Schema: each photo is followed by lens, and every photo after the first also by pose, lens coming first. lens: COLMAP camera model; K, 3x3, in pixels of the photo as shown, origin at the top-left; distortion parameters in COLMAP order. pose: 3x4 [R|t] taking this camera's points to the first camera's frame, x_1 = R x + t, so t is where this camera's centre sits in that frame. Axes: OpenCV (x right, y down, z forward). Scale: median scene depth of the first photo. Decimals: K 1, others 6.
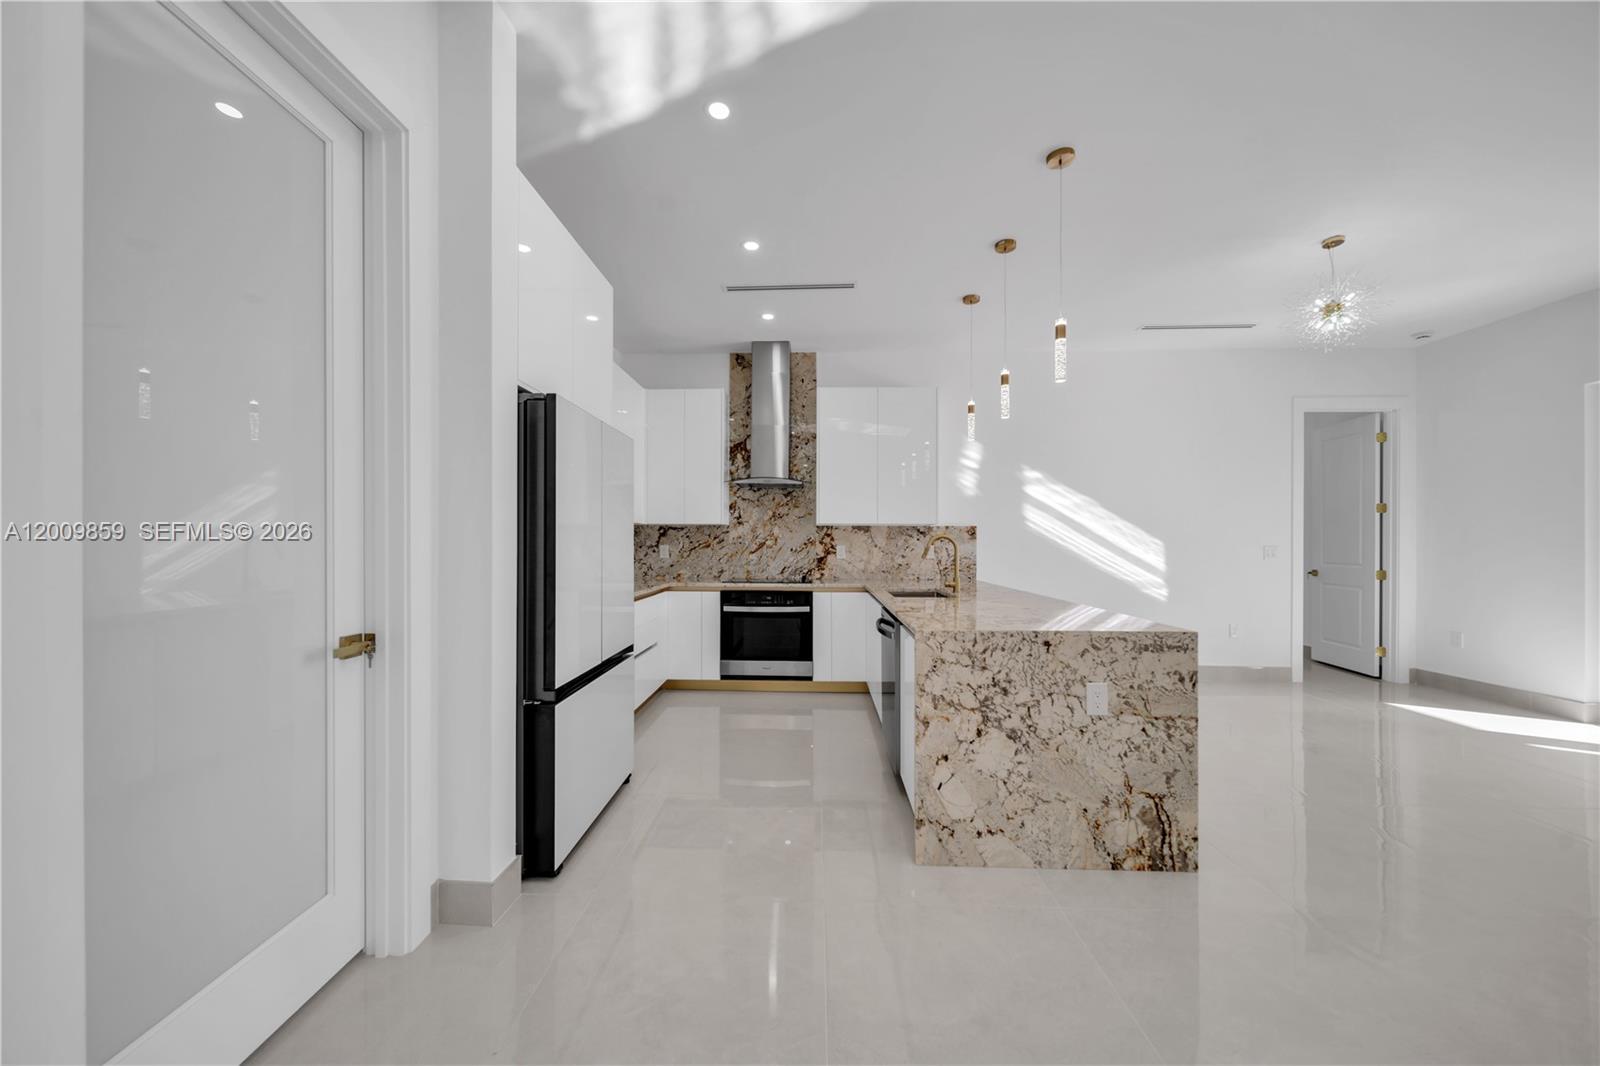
lens RADIAL K [[551.3, 0, 795.2], [0, 551.3, 541.2], [0, 0, 1]] dist [0.000341, -0.000763]
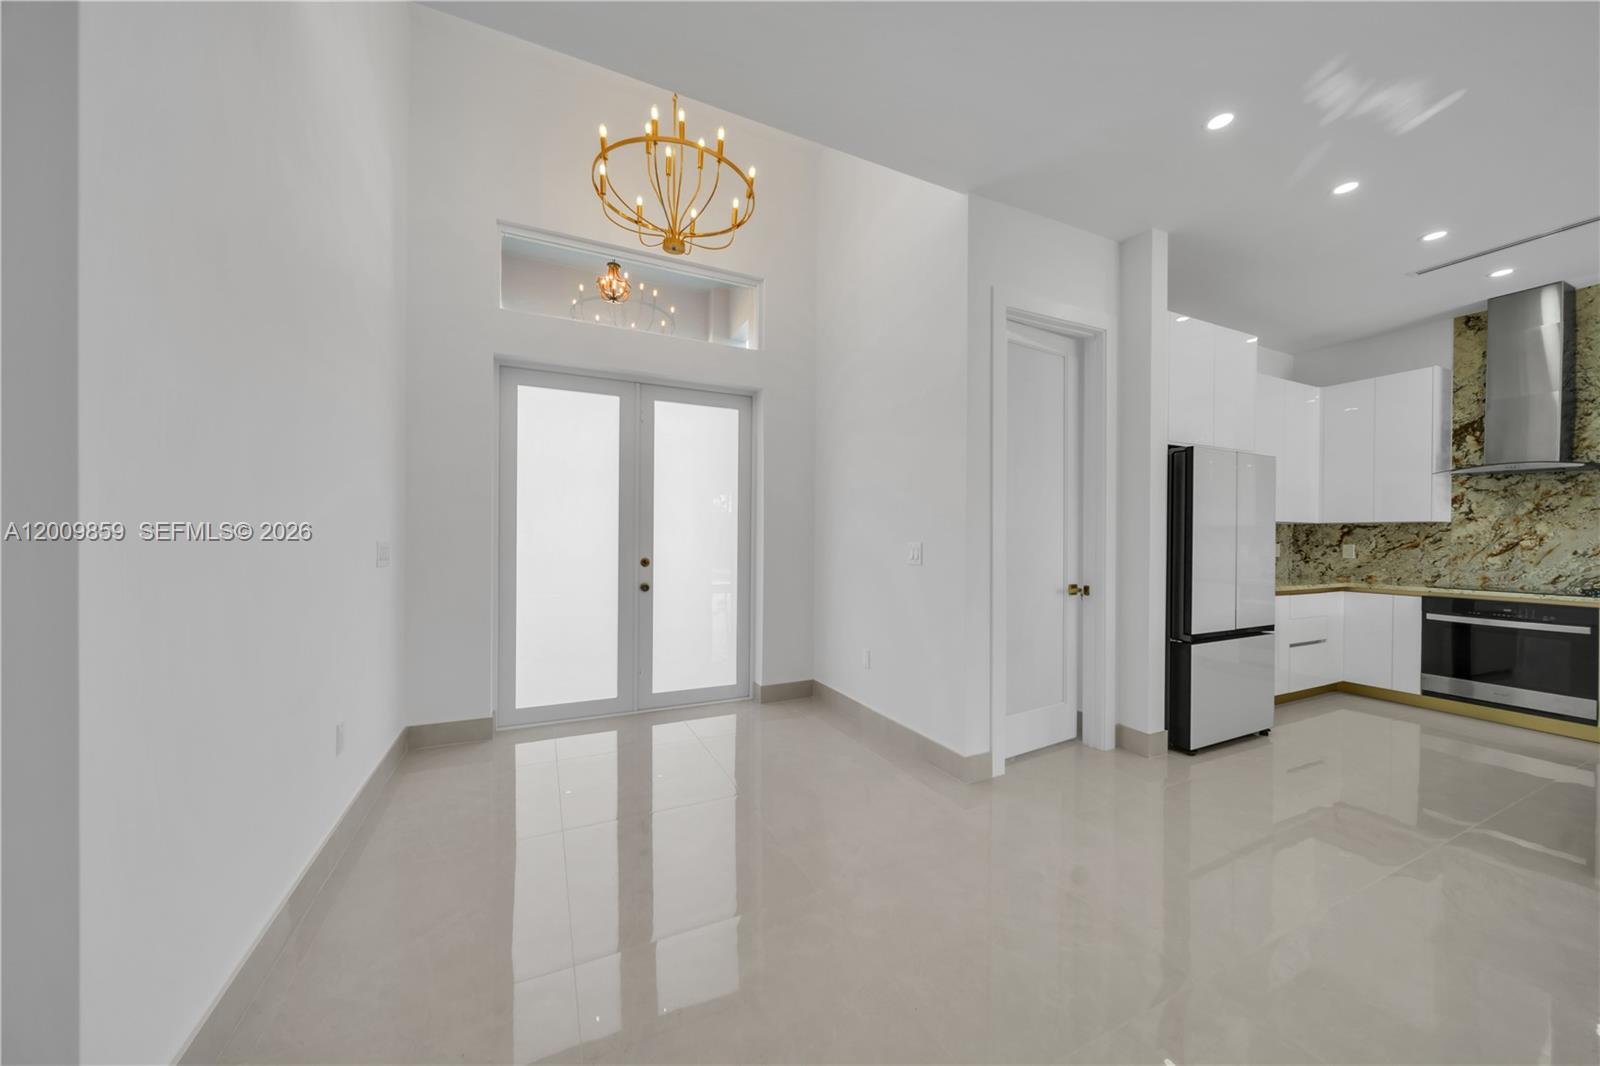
lens RADIAL K [[551.3, 0, 802.0], [0, 551.3, 541.1], [0, 0, 1]] dist [0.000341, -0.000763]
pose [[0.458587, 0.006318, -0.888627, 0.196589], [-0.003144, 0.999980, 0.005487, -0.001431], [0.888644, 0.000278, 0.458597, -0.308320]]
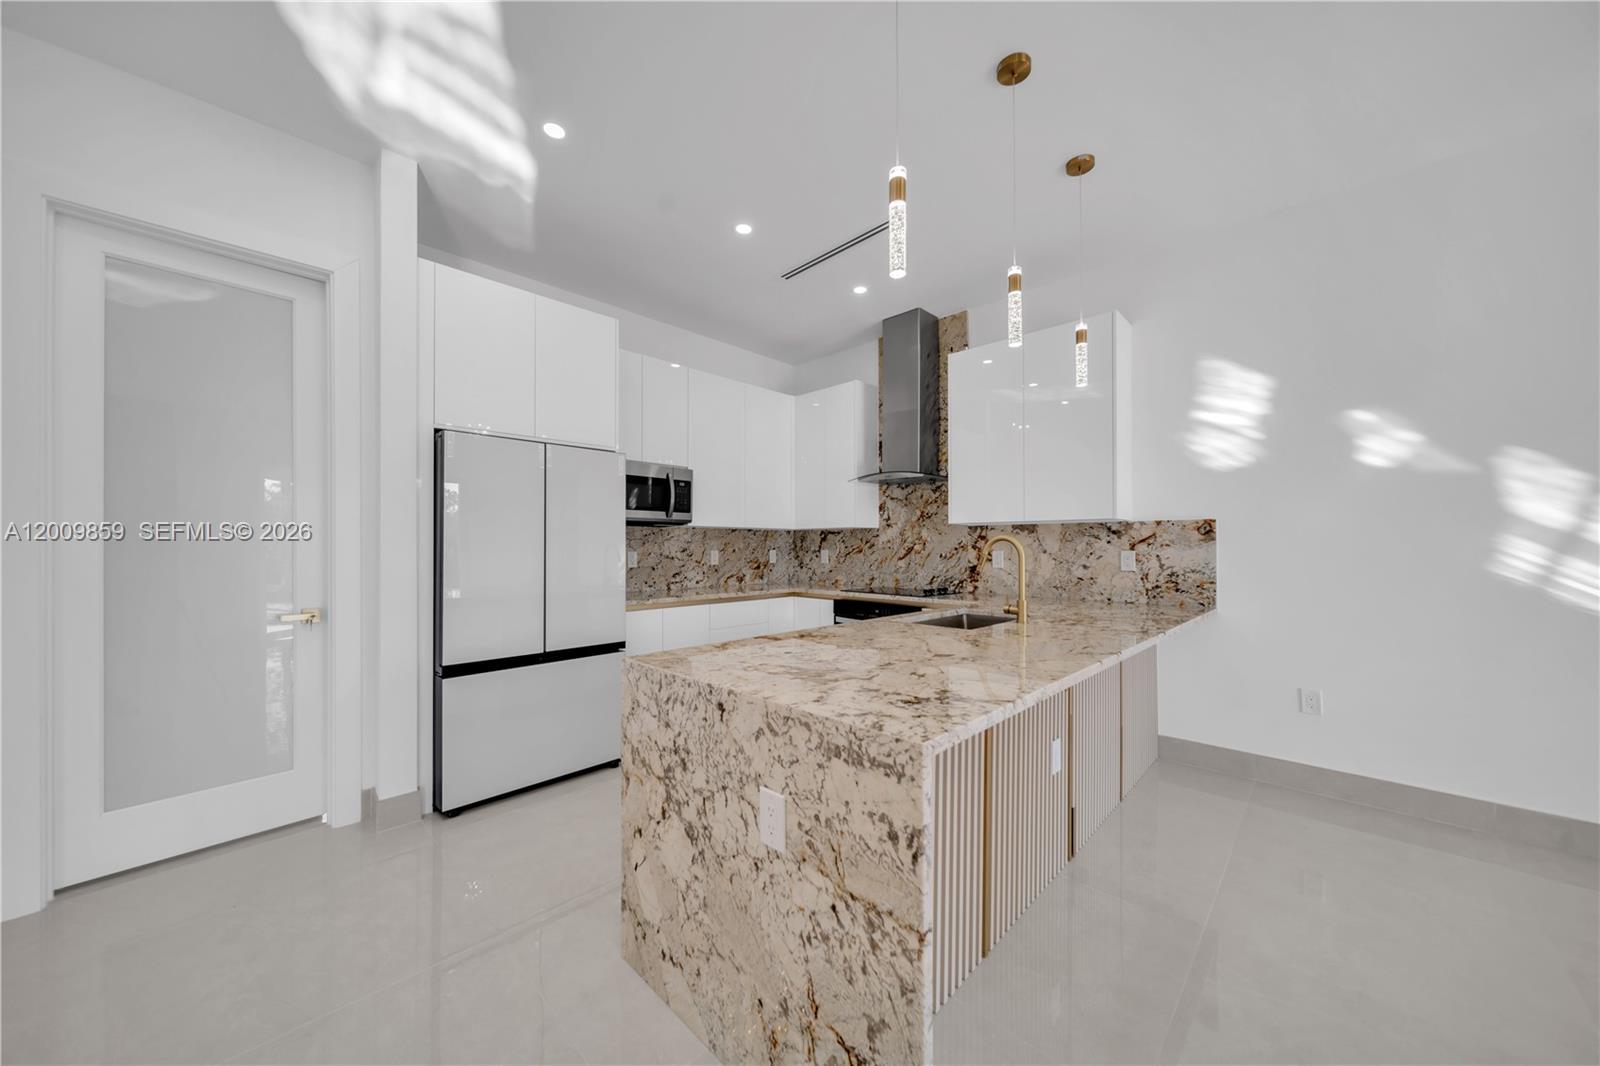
lens RADIAL K [[551.3, 0, 803.6], [0, 551.3, 543.7], [0, 0, 1]] dist [0.000341, -0.000763]
pose [[0.741141, -0.006715, -0.671316, 0.444419], [0.004359, 0.999977, -0.005190, 0.000775], [0.671335, 0.000920, 0.741153, 0.275792]]
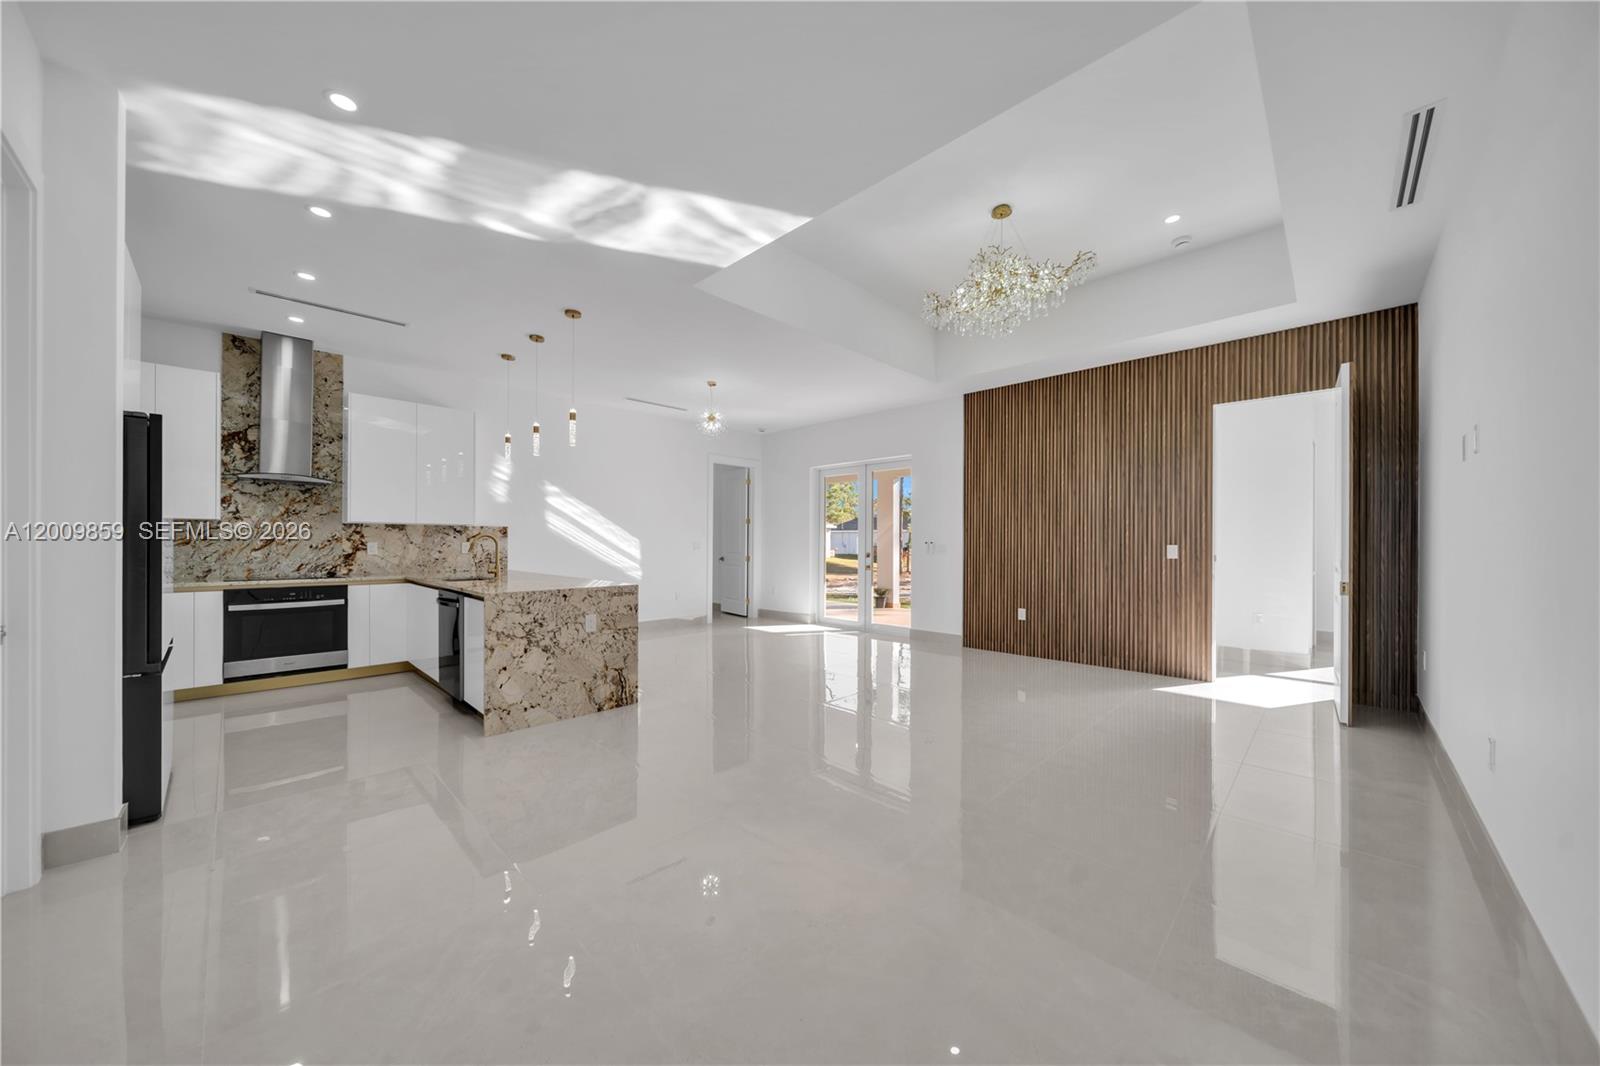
lens RADIAL K [[551.3, 0, 799.3], [0, 551.3, 541.5], [0, 0, 1]] dist [0.000341, -0.000763]
pose [[0.669772, 0.001053, 0.742566, -0.174279], [-0.004986, 0.999983, 0.003080, -0.001517], [-0.742550, -0.005766, 0.669766, -0.367205]]
